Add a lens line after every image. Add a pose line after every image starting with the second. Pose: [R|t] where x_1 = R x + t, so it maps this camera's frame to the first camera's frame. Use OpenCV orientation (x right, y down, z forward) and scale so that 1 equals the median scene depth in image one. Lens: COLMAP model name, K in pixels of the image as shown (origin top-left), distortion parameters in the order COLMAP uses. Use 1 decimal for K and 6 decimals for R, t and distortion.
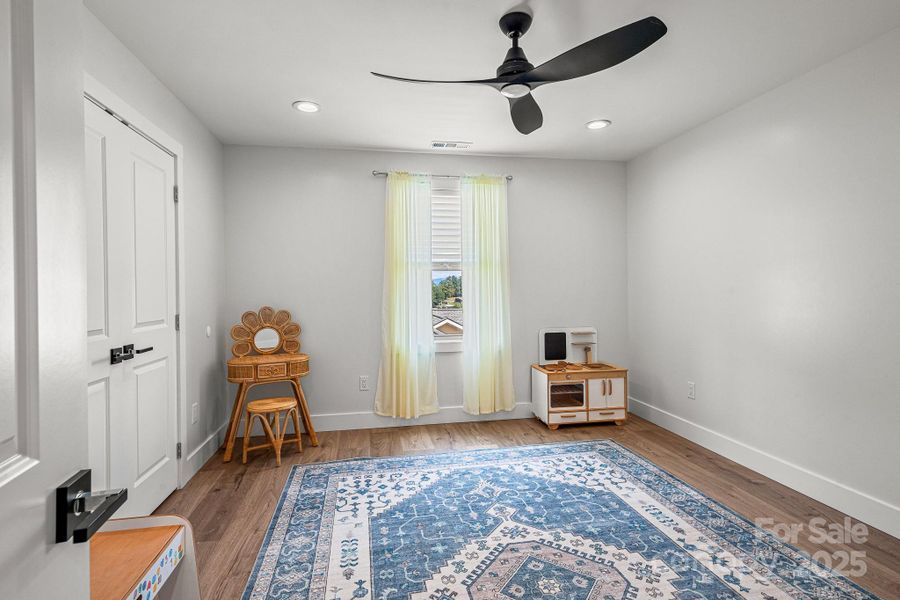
lens RADIAL K [[437.2, 0, 445.7], [0, 437.2, 297.0], [0, 0, 1]] dist [0.011363, -0.002679]
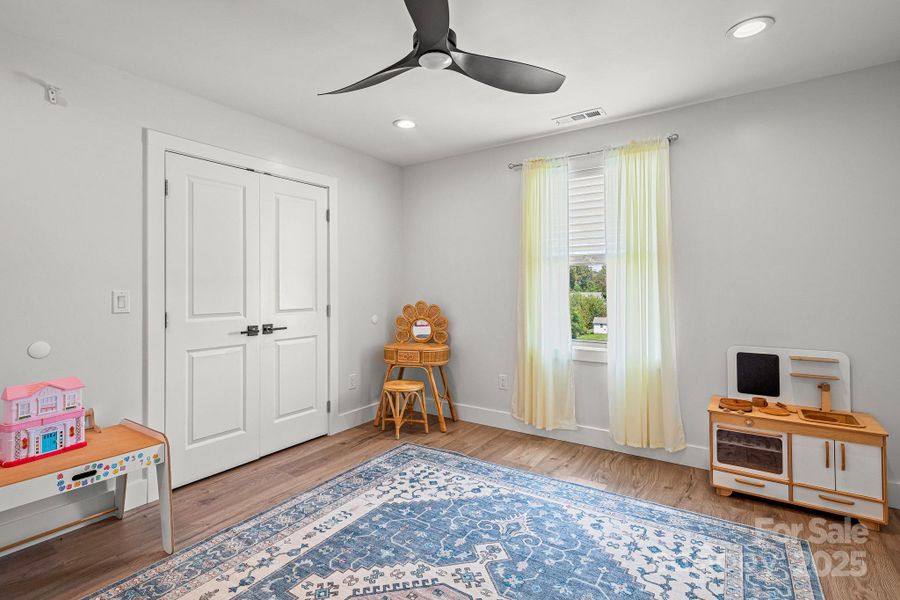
lens RADIAL K [[437.2, 0, 446.5], [0, 437.2, 290.3], [0, 0, 1]] dist [0.011363, -0.002679]
pose [[0.713621, 0.012785, -0.700416, 0.484435], [-0.015531, 0.999876, 0.002428, -0.011318], [0.700360, 0.009145, 0.713731, 0.248329]]
